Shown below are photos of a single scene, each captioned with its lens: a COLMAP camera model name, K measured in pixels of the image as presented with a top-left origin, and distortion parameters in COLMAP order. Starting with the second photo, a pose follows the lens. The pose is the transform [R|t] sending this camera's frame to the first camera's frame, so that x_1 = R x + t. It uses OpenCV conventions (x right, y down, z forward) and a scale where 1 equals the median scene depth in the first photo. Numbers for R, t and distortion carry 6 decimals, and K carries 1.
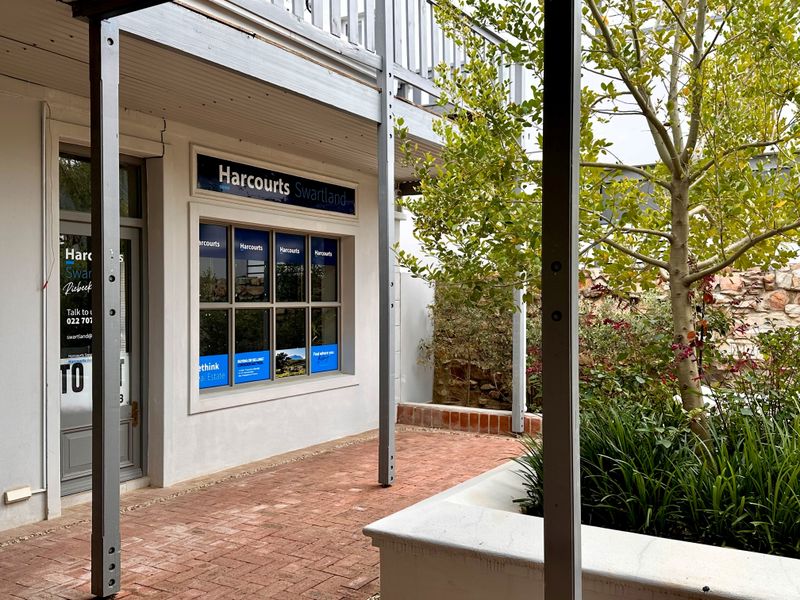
lens RADIAL K [[765.9, 0, 398.0], [0, 765.9, 304.8], [0, 0, 1]] dist [0.177376, -0.332002]
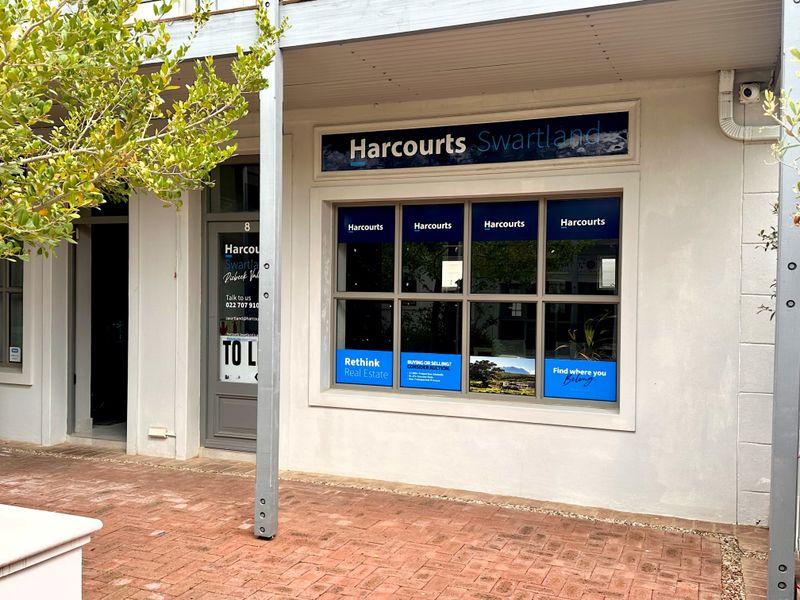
lens RADIAL K [[765.9, 0, 398.0], [0, 765.9, 304.8], [0, 0, 1]] dist [0.177376, -0.332002]
pose [[0.146107, 0.019936, -0.989068, 0.853200], [-0.021045, 0.999633, 0.017040, -0.005340], [0.989045, 0.018326, 0.146473, 1.169926]]
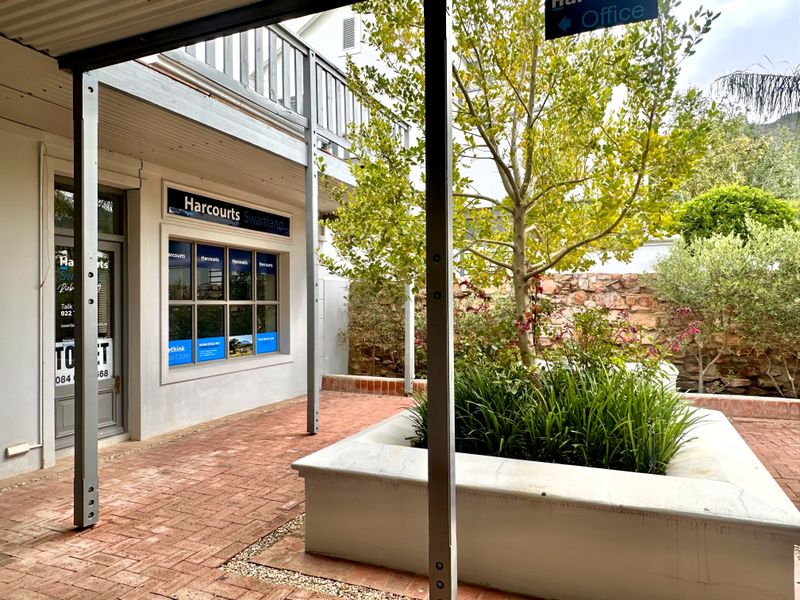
lens RADIAL K [[540.2, 0, 400.0], [0, 540.2, 300.0], [0, 0, 1]] dist [0.004414, -0.003856]
pose [[0.990291, -0.004170, 0.138948, 0.006338], [0.006258, 0.999874, -0.014595, 0.016463], [-0.138869, 0.015323, 0.990192, 0.043438]]
